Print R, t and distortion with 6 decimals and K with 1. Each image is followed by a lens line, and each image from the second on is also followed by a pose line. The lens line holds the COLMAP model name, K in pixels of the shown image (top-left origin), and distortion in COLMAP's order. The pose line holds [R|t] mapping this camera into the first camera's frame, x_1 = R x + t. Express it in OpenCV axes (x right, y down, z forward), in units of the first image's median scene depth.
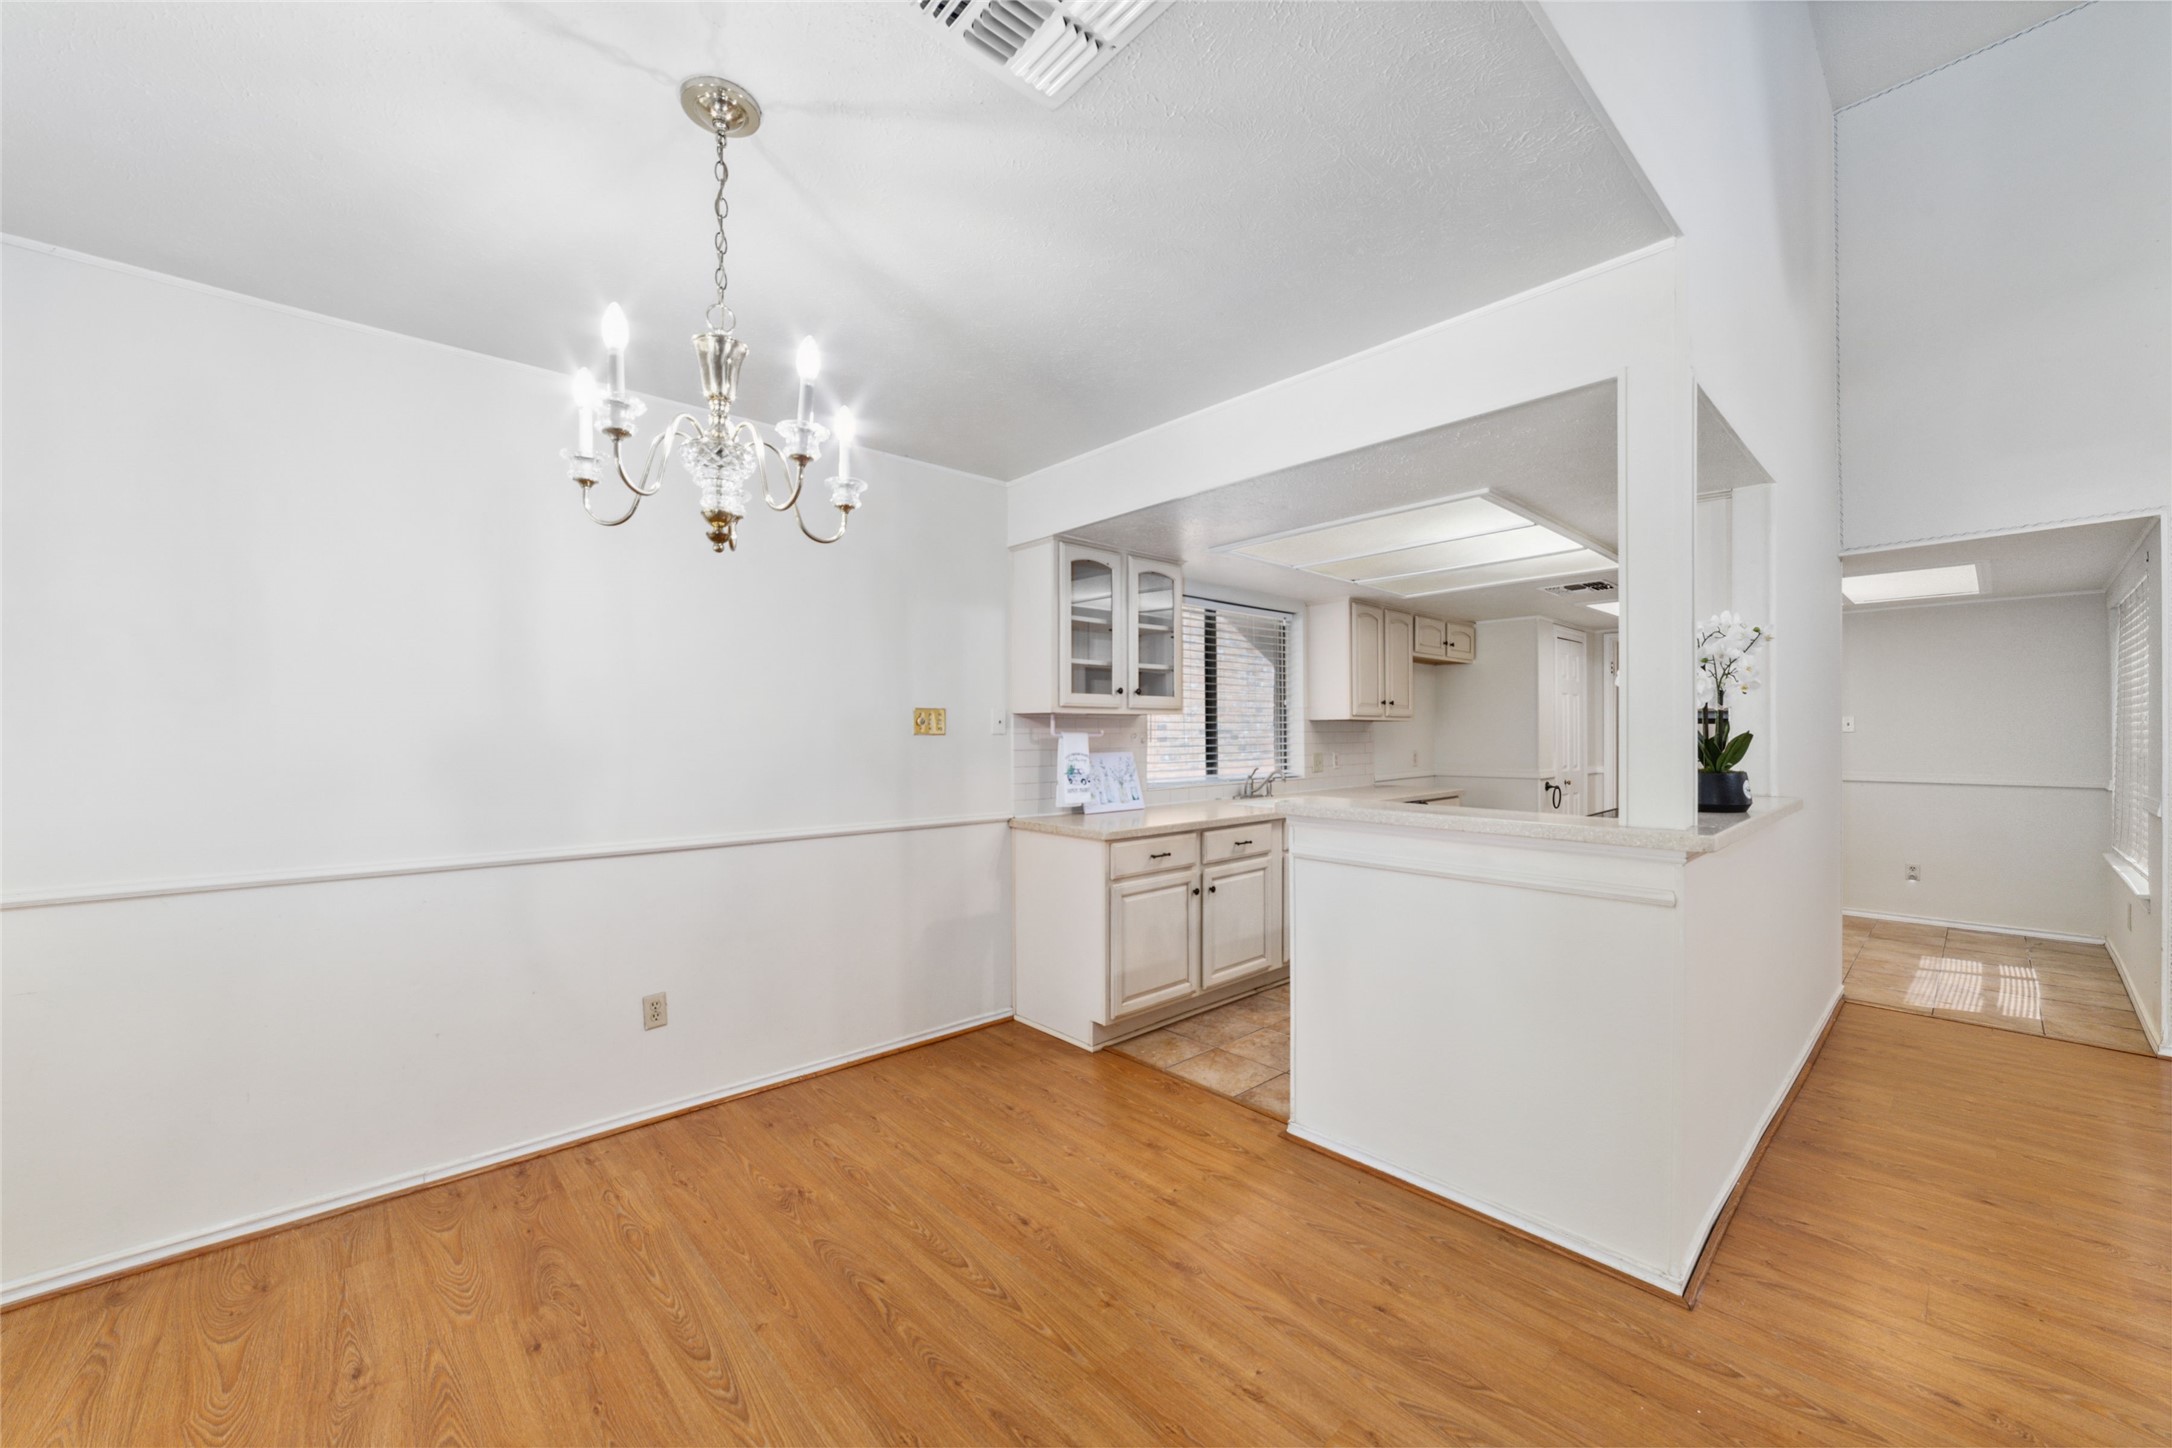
lens RADIAL K [[831.1, 0, 1082.5], [0, 831.1, 729.4], [0, 0, 1]] dist [-0.019816, 0.006408]
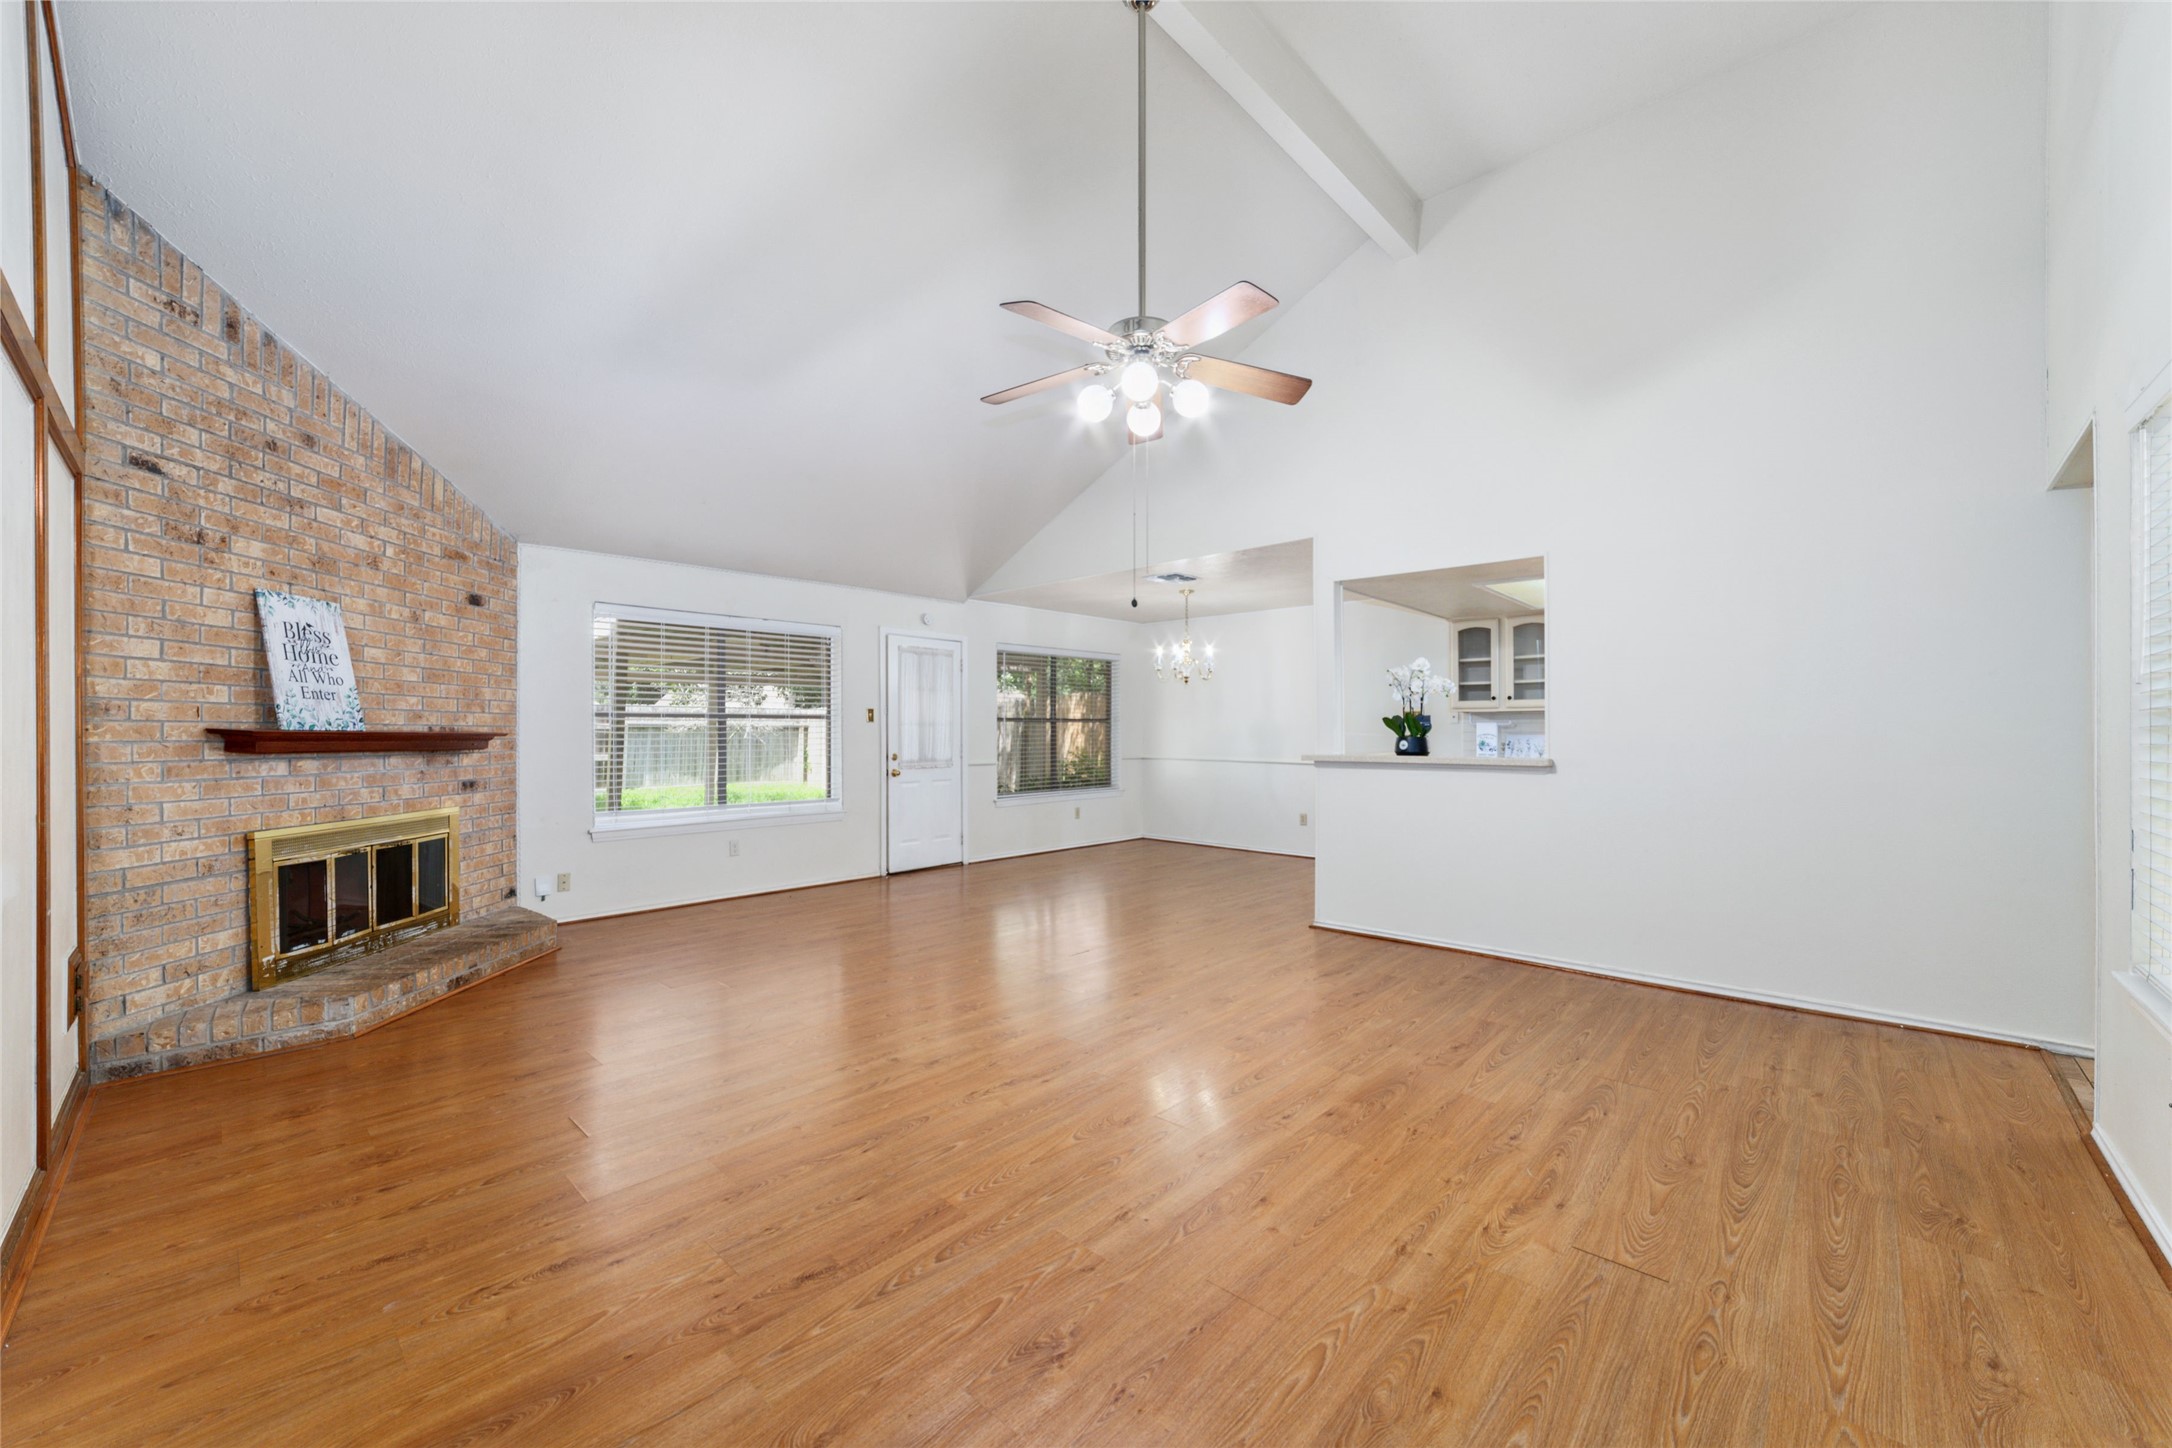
lens RADIAL K [[831.1, 0, 1087.9], [0, 831.1, 729.9], [0, 0, 1]] dist [-0.019816, 0.006408]
pose [[0.080482, -0.000238, -0.996756, 1.742448], [0.000210, 1.000000, -0.000222, 0.021500], [0.996756, -0.000192, 0.080482, 0.012703]]
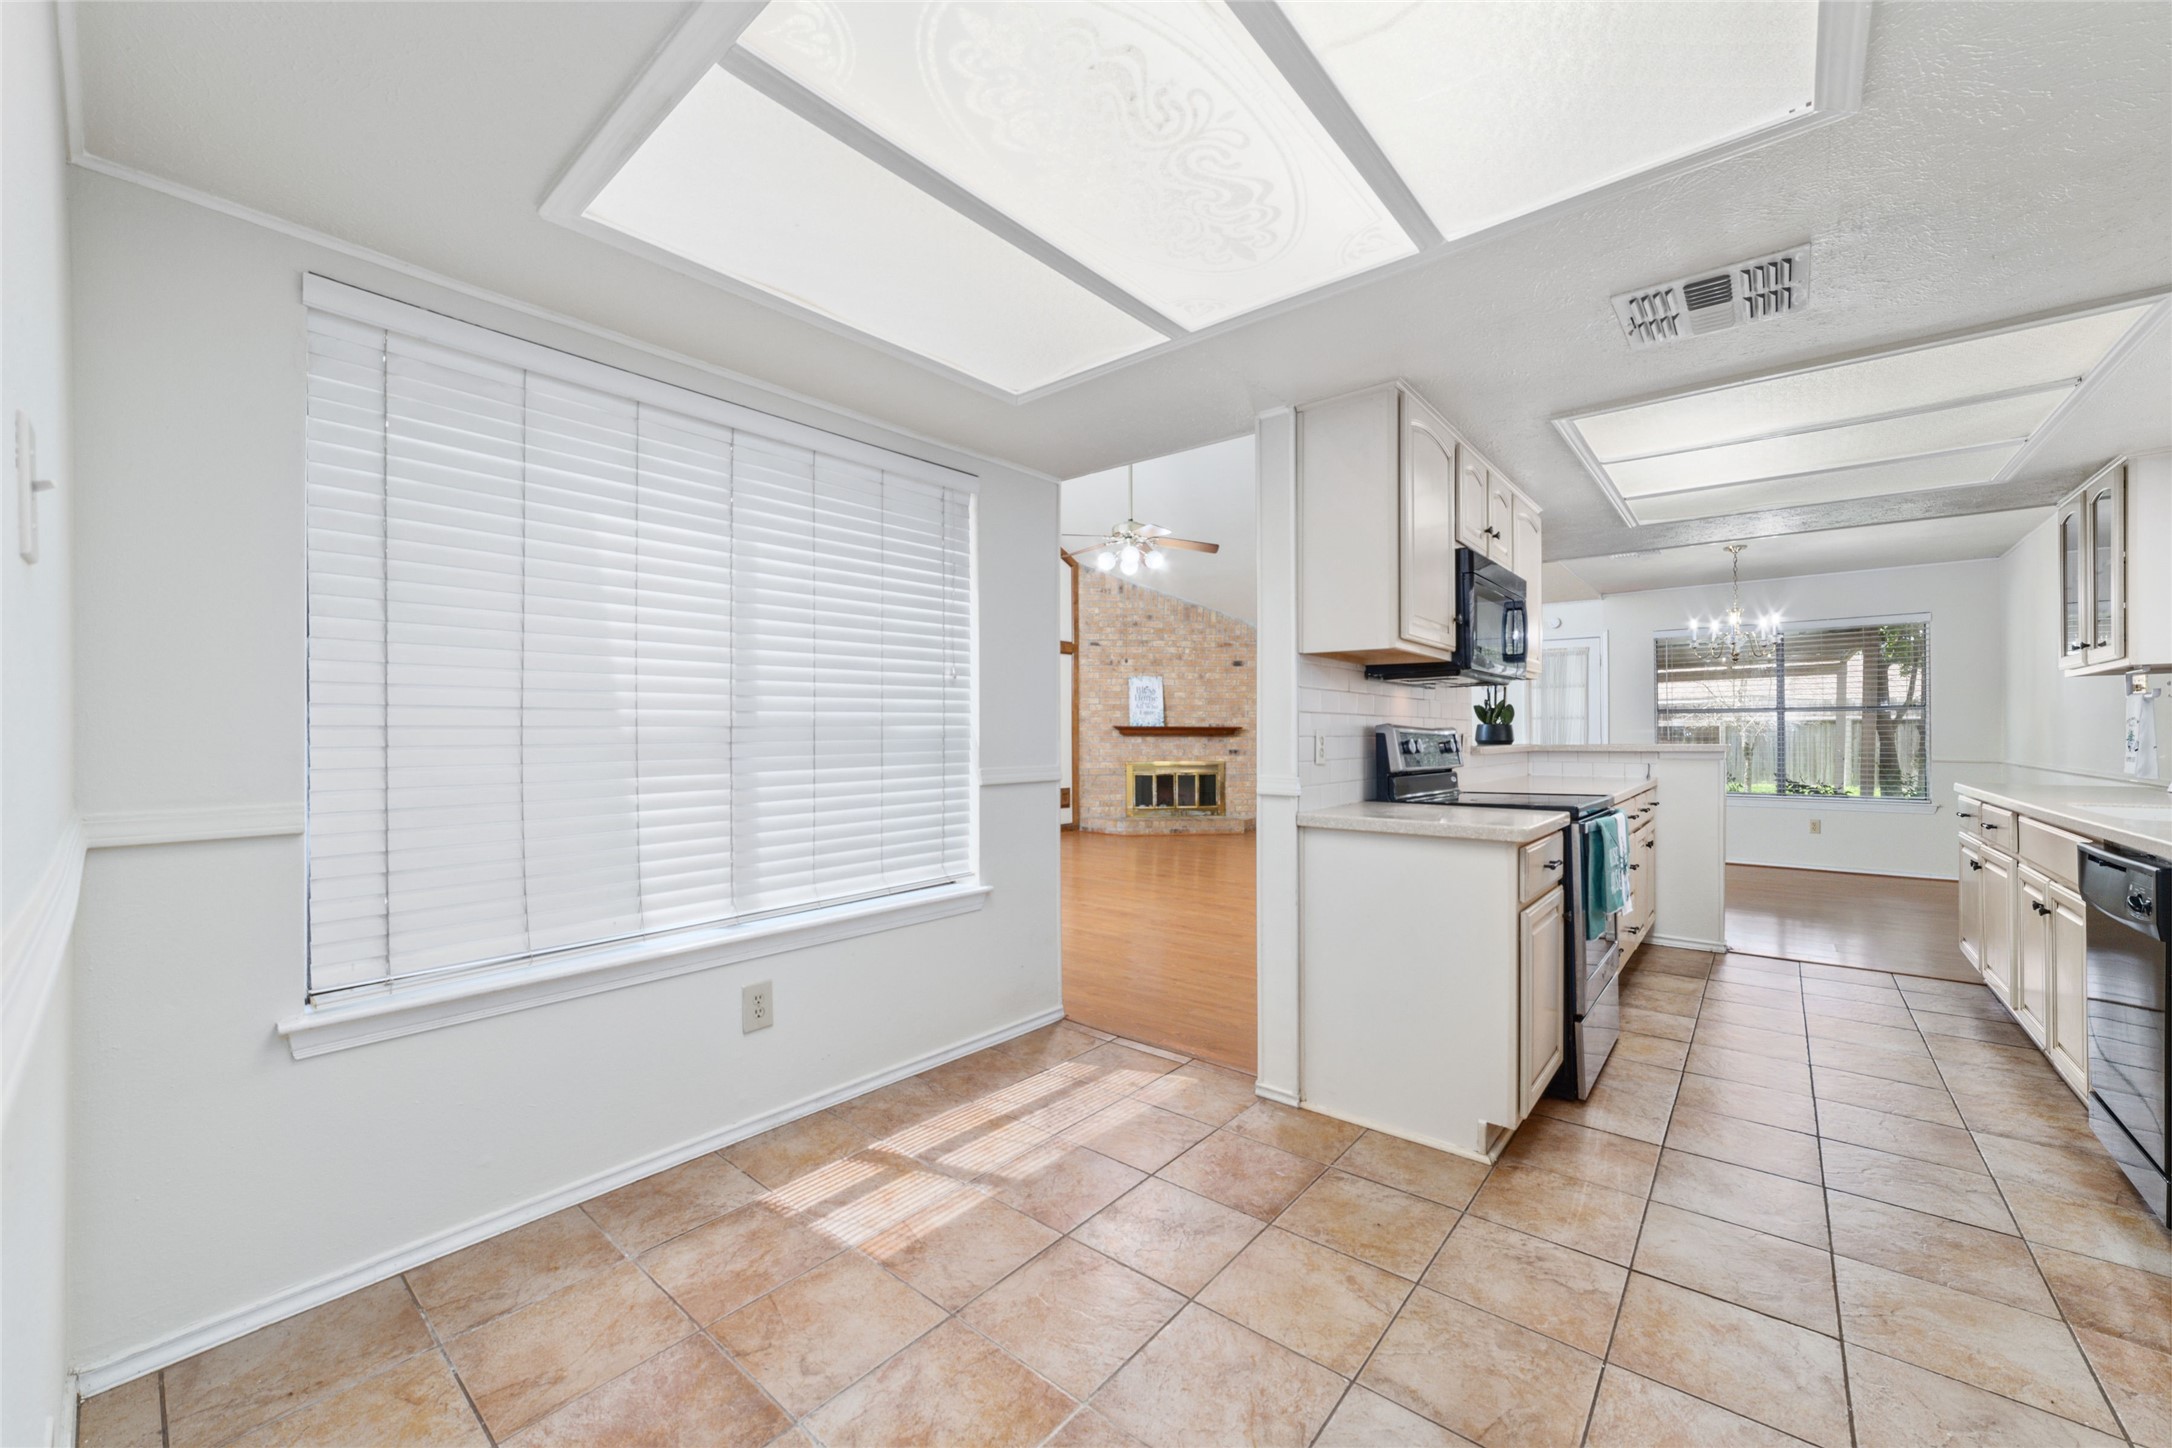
lens RADIAL K [[831.1, 0, 1089.5], [0, 831.1, 728.4], [0, 0, 1]] dist [-0.019816, 0.006408]
pose [[-0.990006, 0.003118, -0.140988, 1.249168], [0.003954, 0.999976, -0.005649, 0.042976], [0.140967, -0.006150, -0.989995, 1.762007]]
